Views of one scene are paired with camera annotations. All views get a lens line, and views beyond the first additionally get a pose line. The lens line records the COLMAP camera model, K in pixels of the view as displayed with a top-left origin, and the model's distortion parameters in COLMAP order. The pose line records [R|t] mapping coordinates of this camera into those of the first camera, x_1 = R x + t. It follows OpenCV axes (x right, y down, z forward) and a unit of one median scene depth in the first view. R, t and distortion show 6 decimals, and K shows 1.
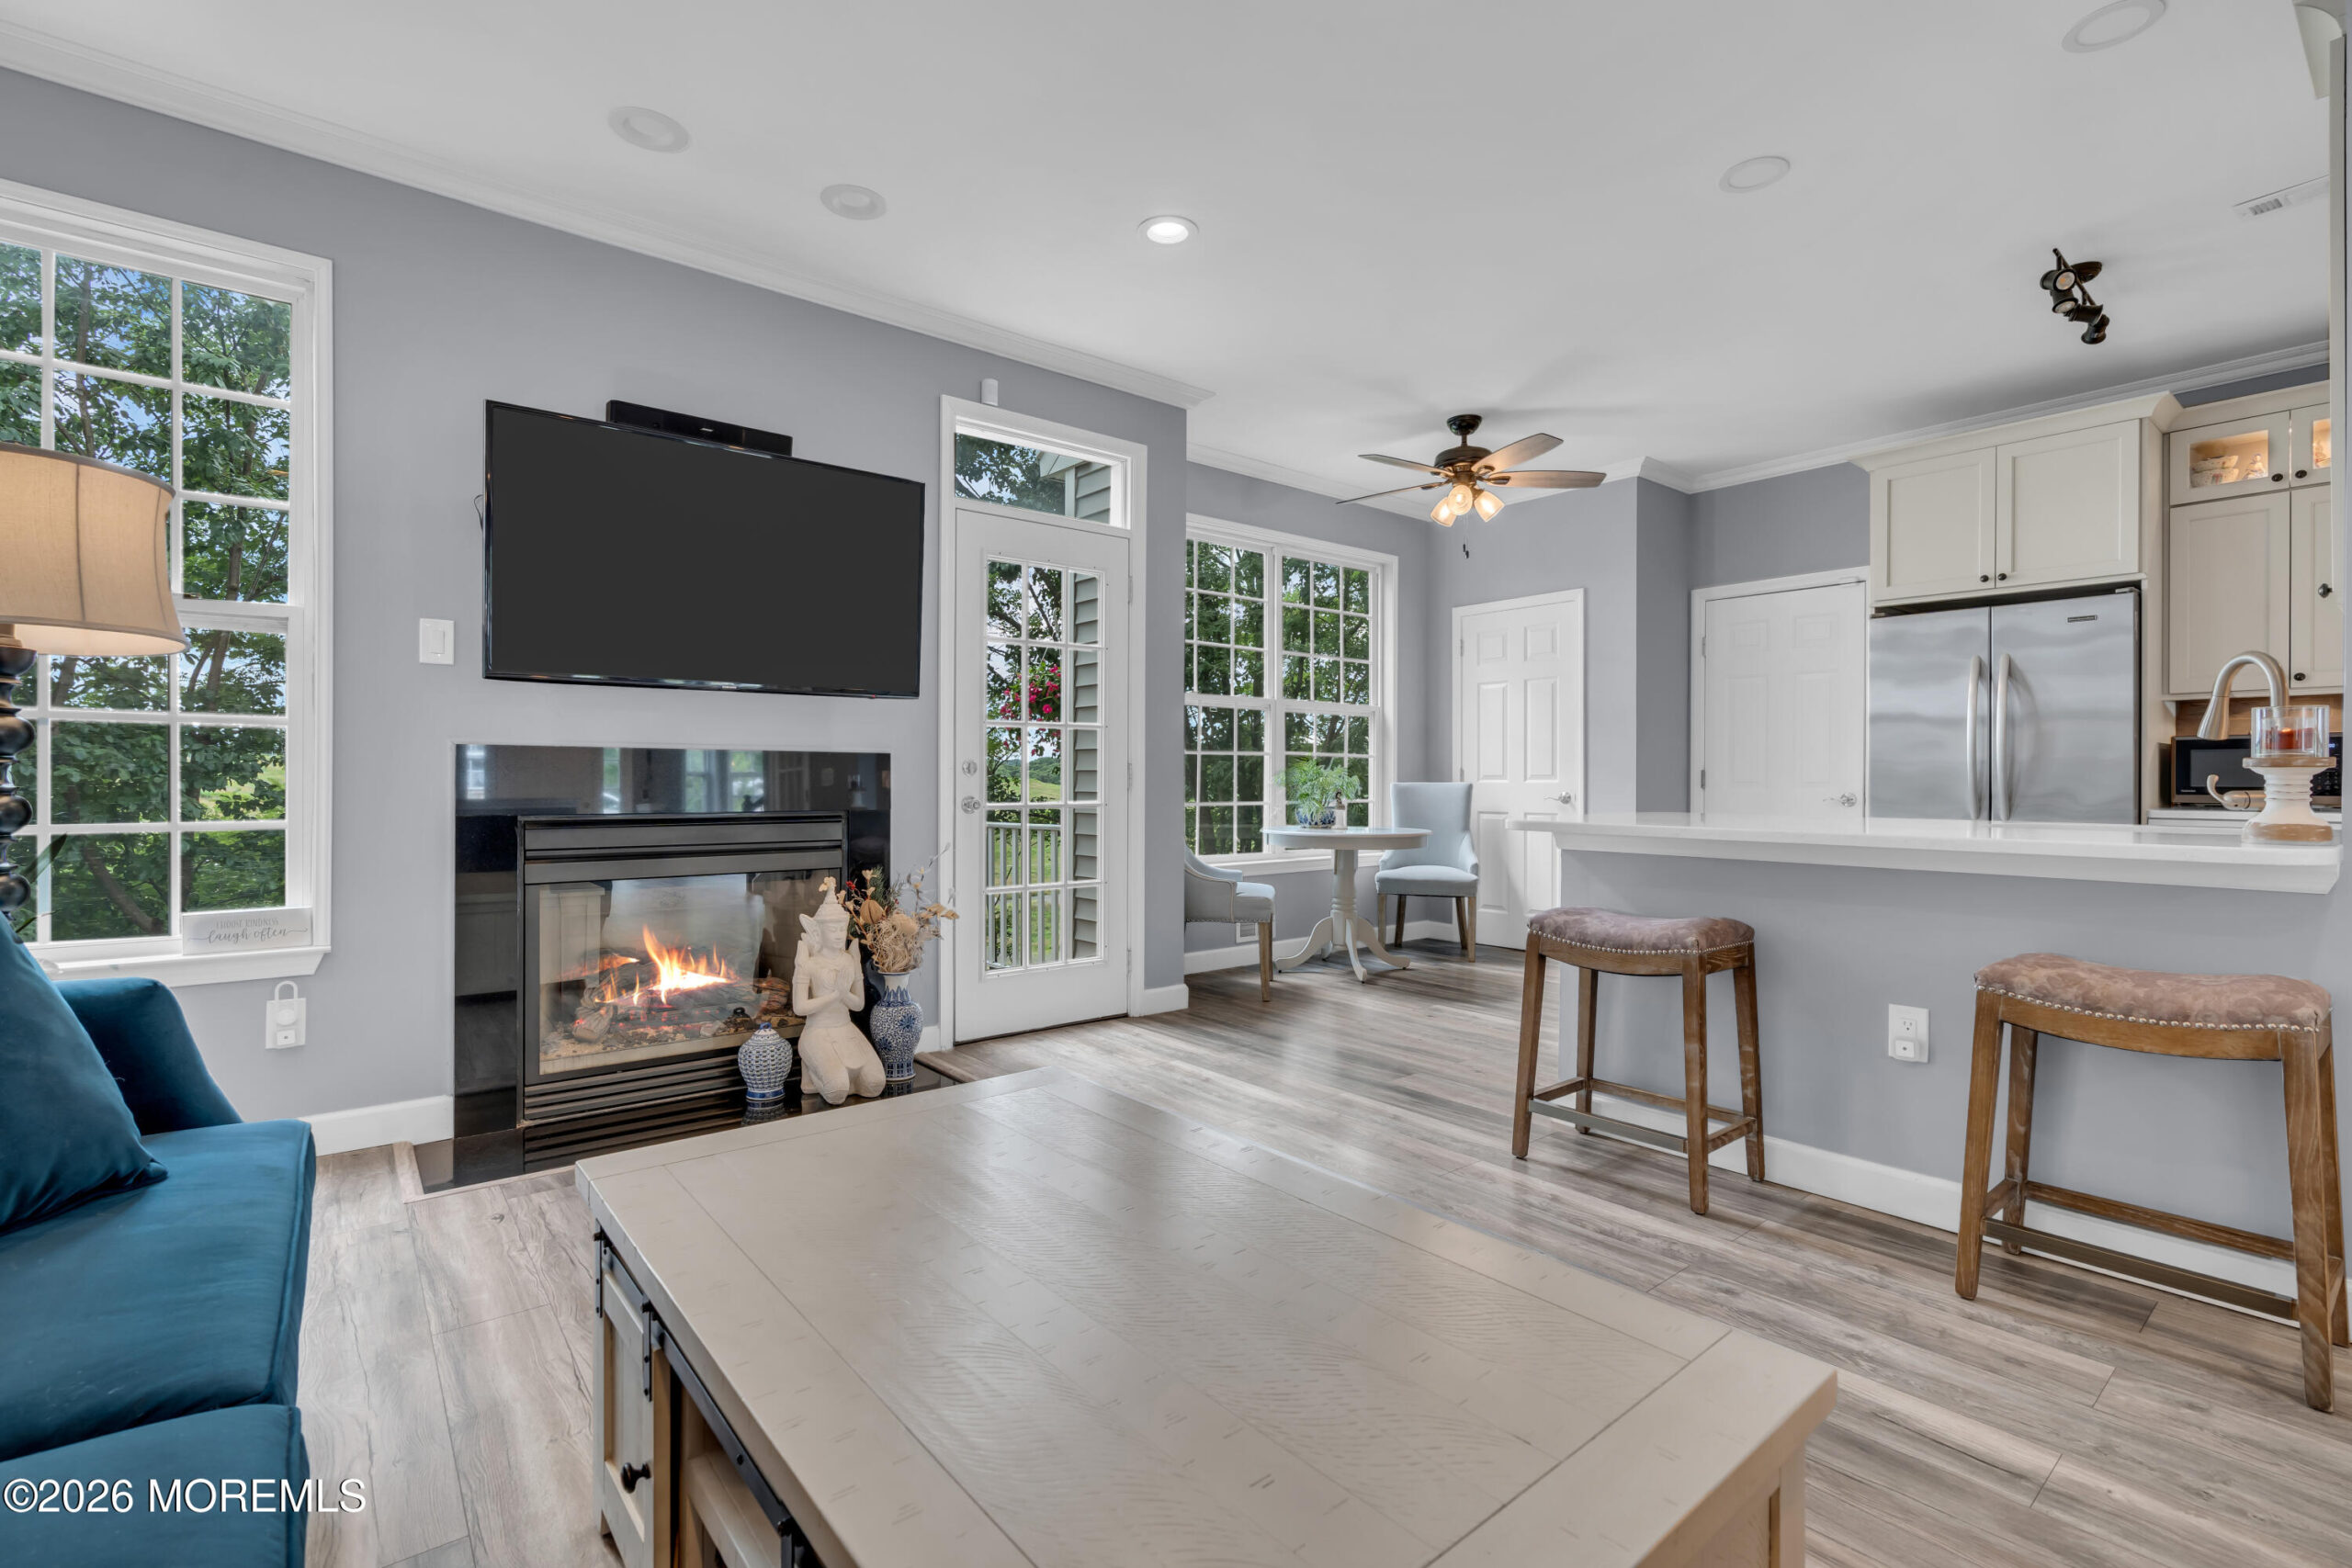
lens RADIAL K [[1046.2, 0, 1175.9], [0, 1046.2, 772.1], [0, 0, 1]] dist [-0.009524, 0.000137]
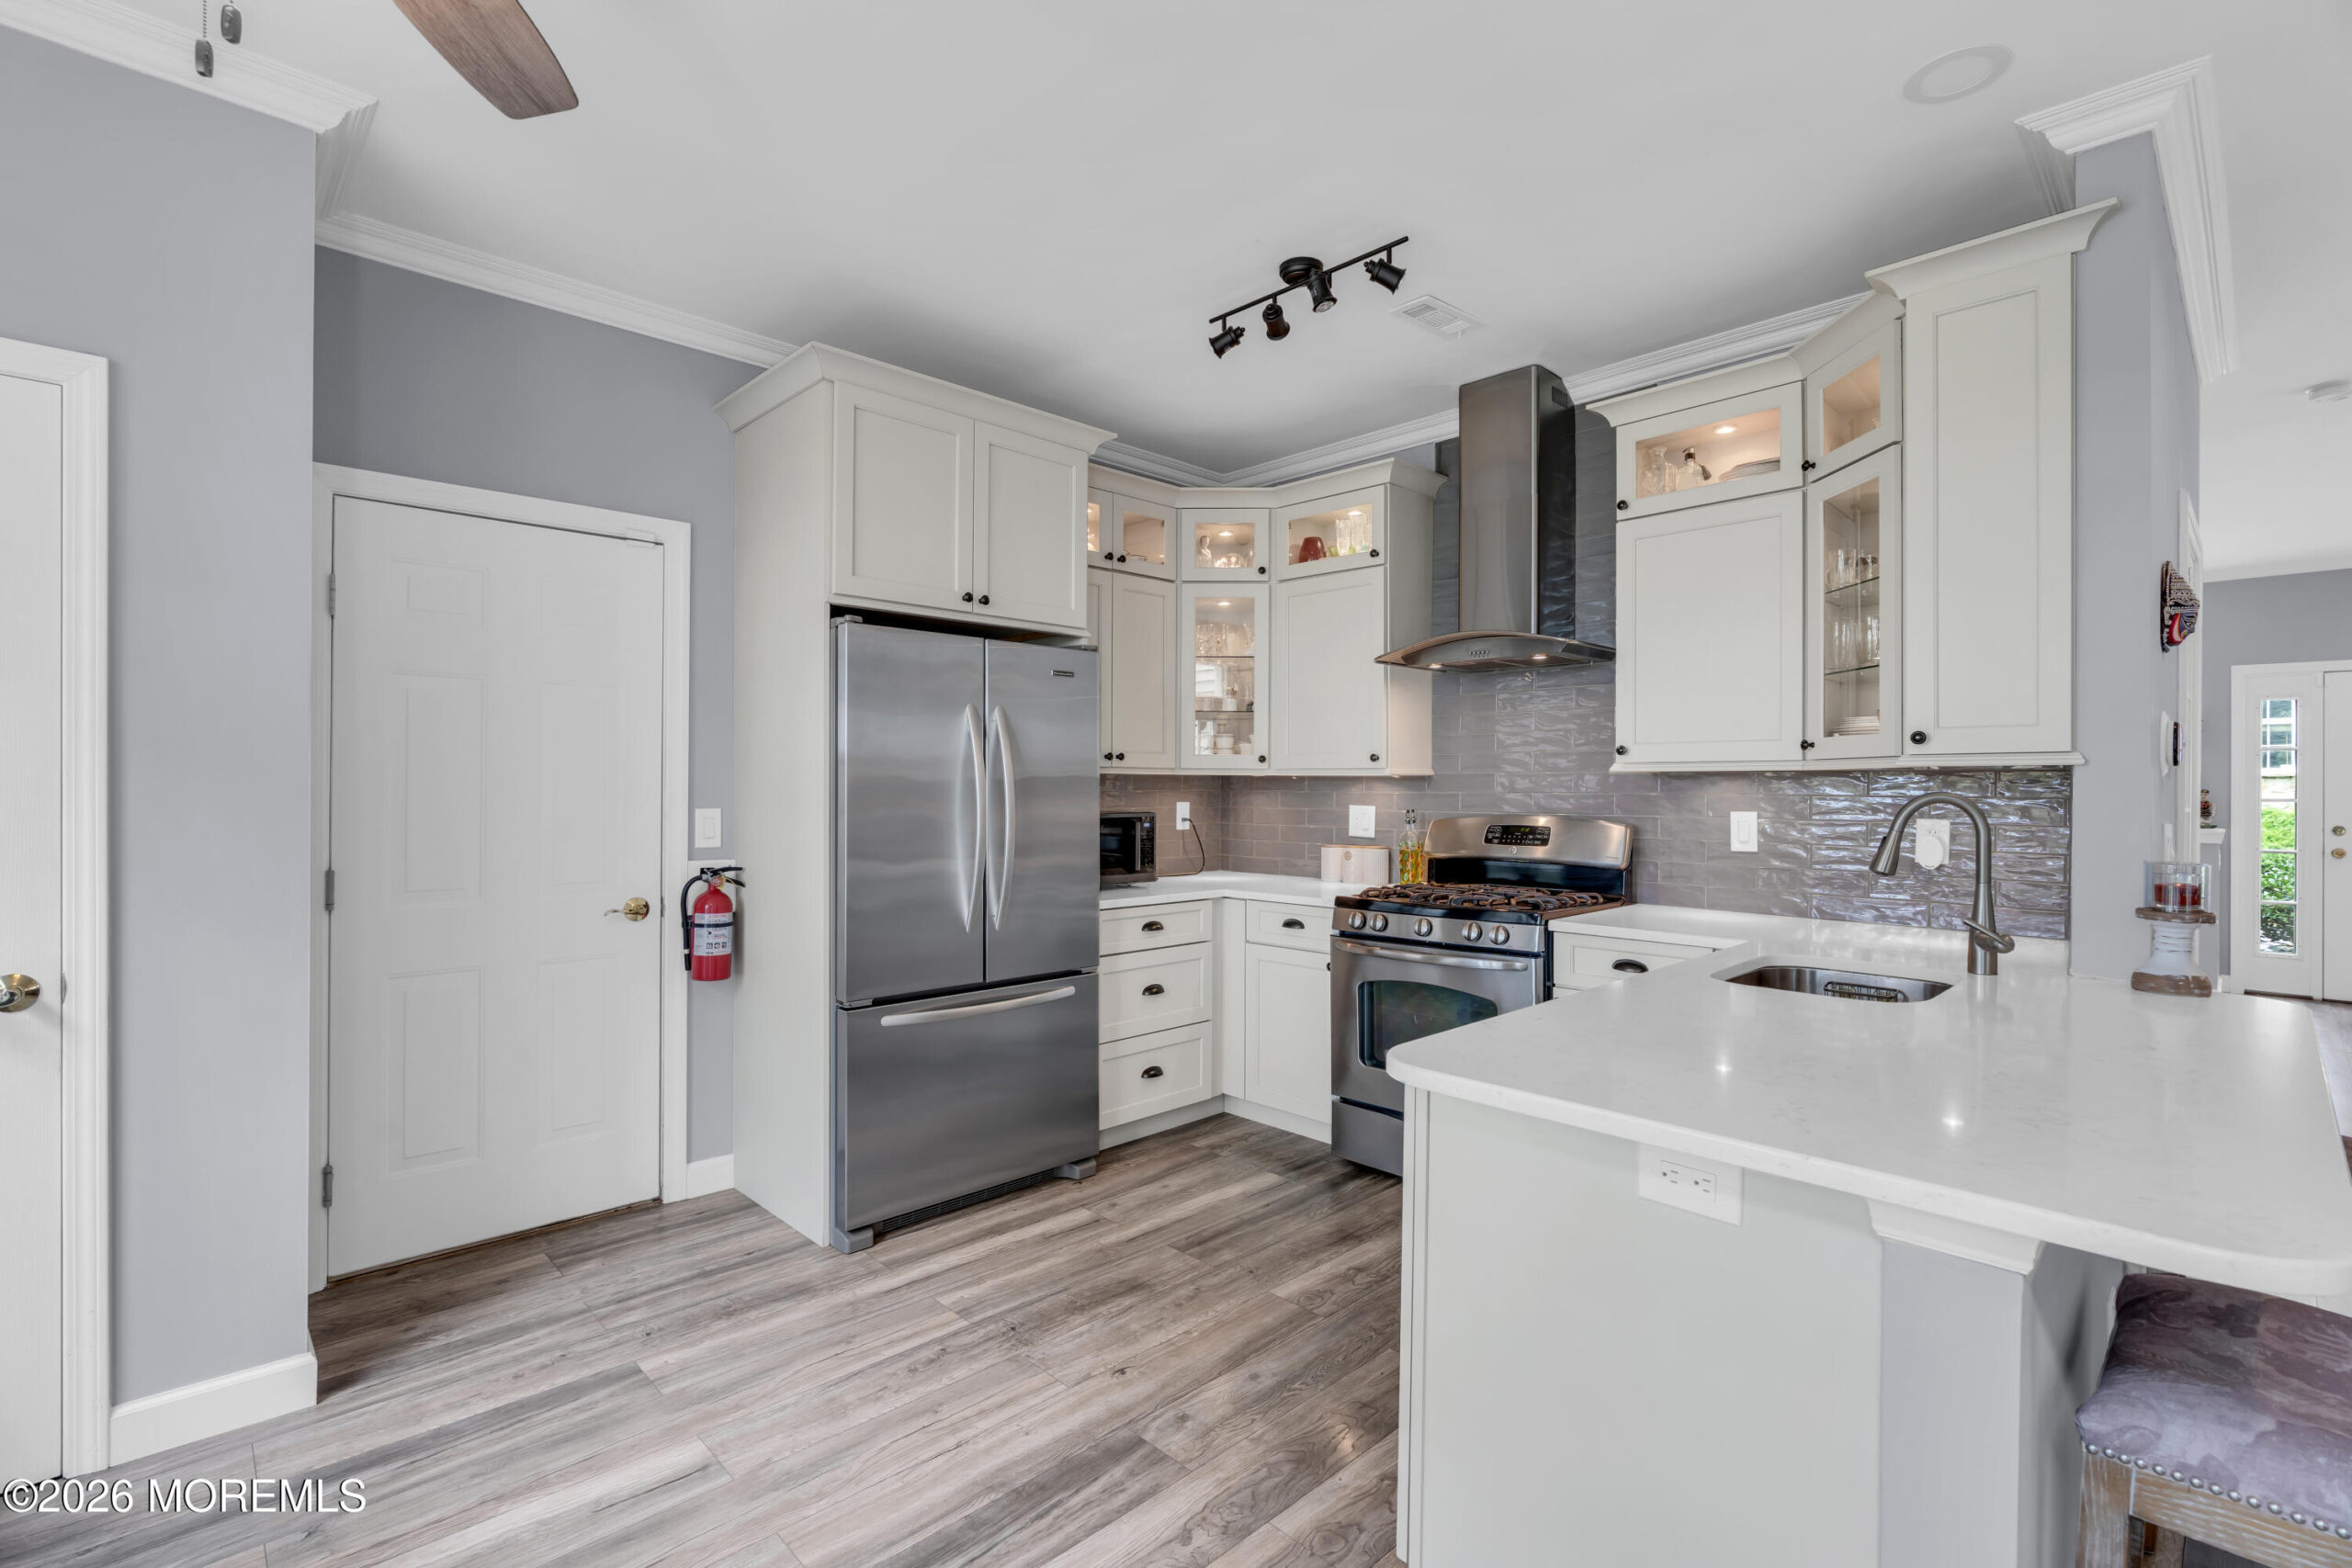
lens RADIAL K [[1050.7, 0, 1187.2], [0, 1050.7, 773.7], [0, 0, 1]] dist [0.002188, -0.003455]
pose [[-0.087272, 0.002138, 0.996182, 0.044138], [-0.014079, 0.999895, -0.003380, -0.077976], [-0.996085, -0.014321, -0.087232, 1.125784]]
